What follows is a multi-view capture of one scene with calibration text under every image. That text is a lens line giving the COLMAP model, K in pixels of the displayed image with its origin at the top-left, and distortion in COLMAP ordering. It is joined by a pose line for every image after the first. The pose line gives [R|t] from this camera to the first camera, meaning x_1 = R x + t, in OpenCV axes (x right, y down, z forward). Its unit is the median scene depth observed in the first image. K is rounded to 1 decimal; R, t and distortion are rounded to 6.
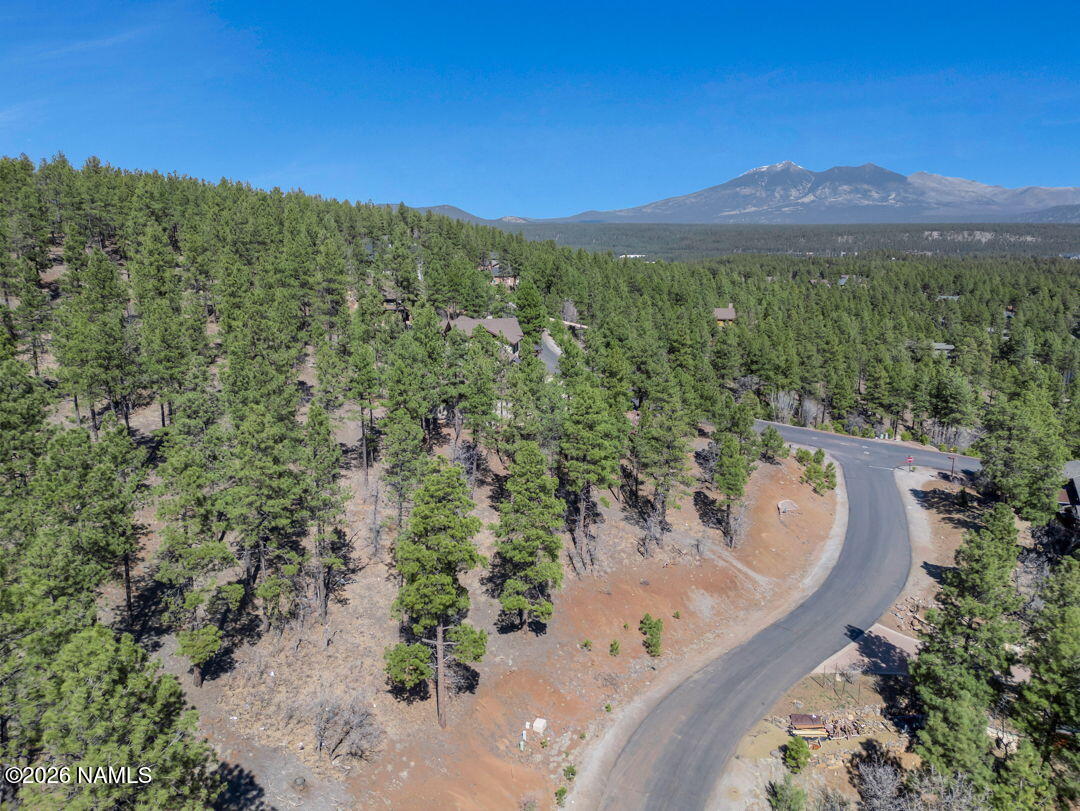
lens RADIAL K [[750.6, 0, 540.0], [0, 750.6, 405.5], [0, 0, 1]] dist [0.079657, -0.076579]
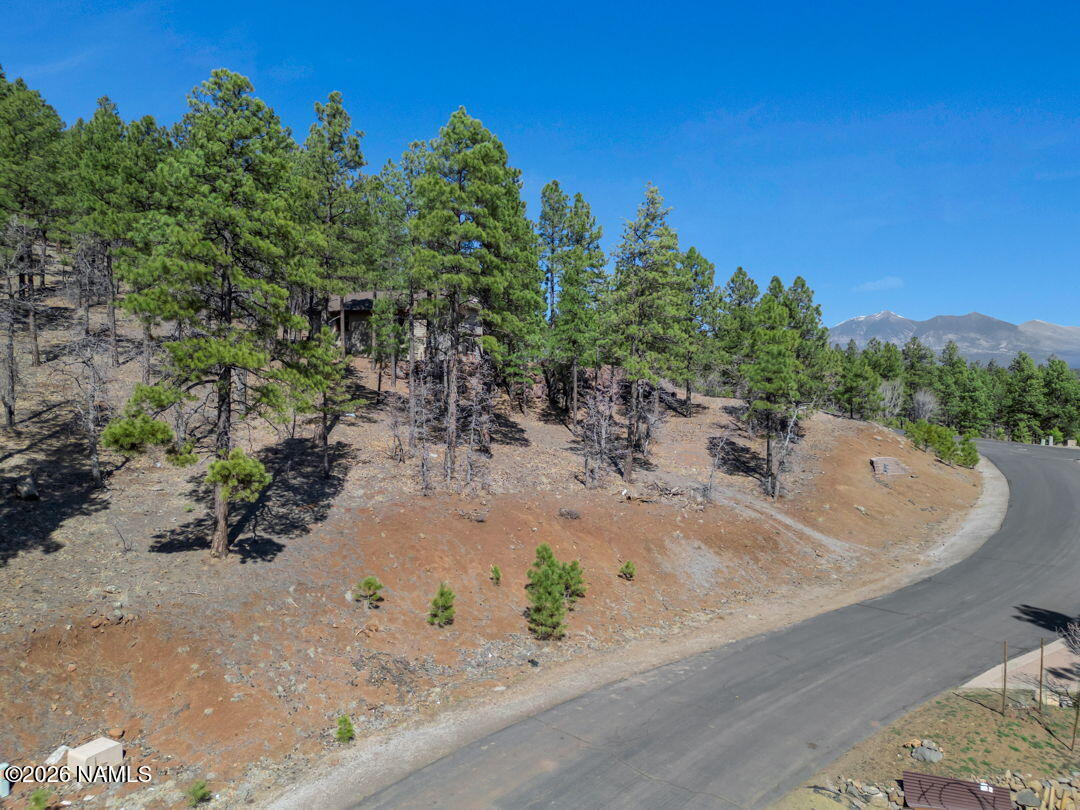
lens RADIAL K [[750.6, 0, 540.0], [0, 750.6, 405.0], [0, 0, 1]] dist [0.079657, -0.076579]
pose [[0.992258, 0.002107, -0.124180, 0.176066], [-0.026245, 0.980834, -0.193068, 0.254707], [0.121393, 0.194832, 0.973295, 0.518631]]
